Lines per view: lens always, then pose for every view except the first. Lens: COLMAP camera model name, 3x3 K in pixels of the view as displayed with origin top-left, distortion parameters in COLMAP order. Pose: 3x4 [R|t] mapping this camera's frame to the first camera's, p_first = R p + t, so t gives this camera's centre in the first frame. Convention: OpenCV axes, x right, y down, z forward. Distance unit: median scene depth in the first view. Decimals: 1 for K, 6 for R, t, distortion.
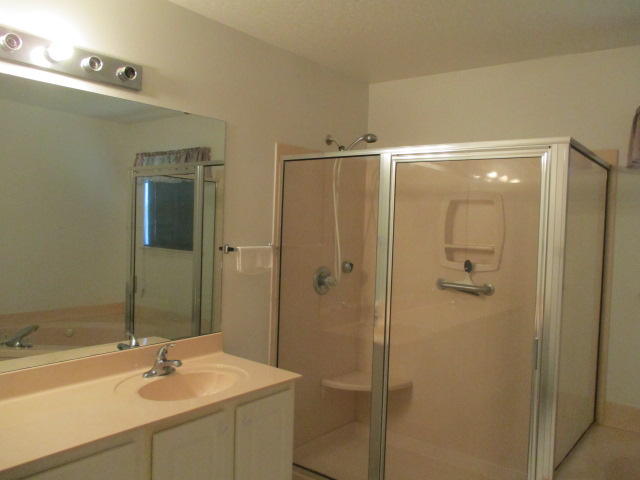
lens RADIAL K [[533.7, 0, 323.3], [0, 533.7, 234.6], [0, 0, 1]] dist [-0.032617, 0.018479]
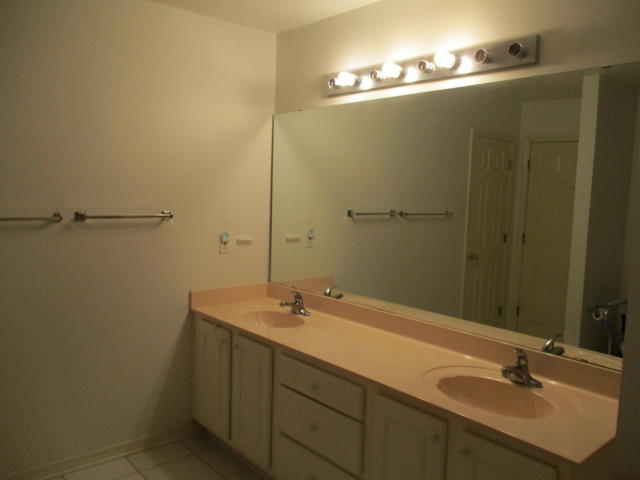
lens RADIAL K [[533.7, 0, 323.3], [0, 533.7, 234.6], [0, 0, 1]] dist [-0.032617, 0.018479]
pose [[-0.192936, 0.031418, -0.980708, 0.618715], [-0.080429, 0.995617, 0.047719, 0.005908], [0.977909, 0.088084, -0.189563, 0.844239]]
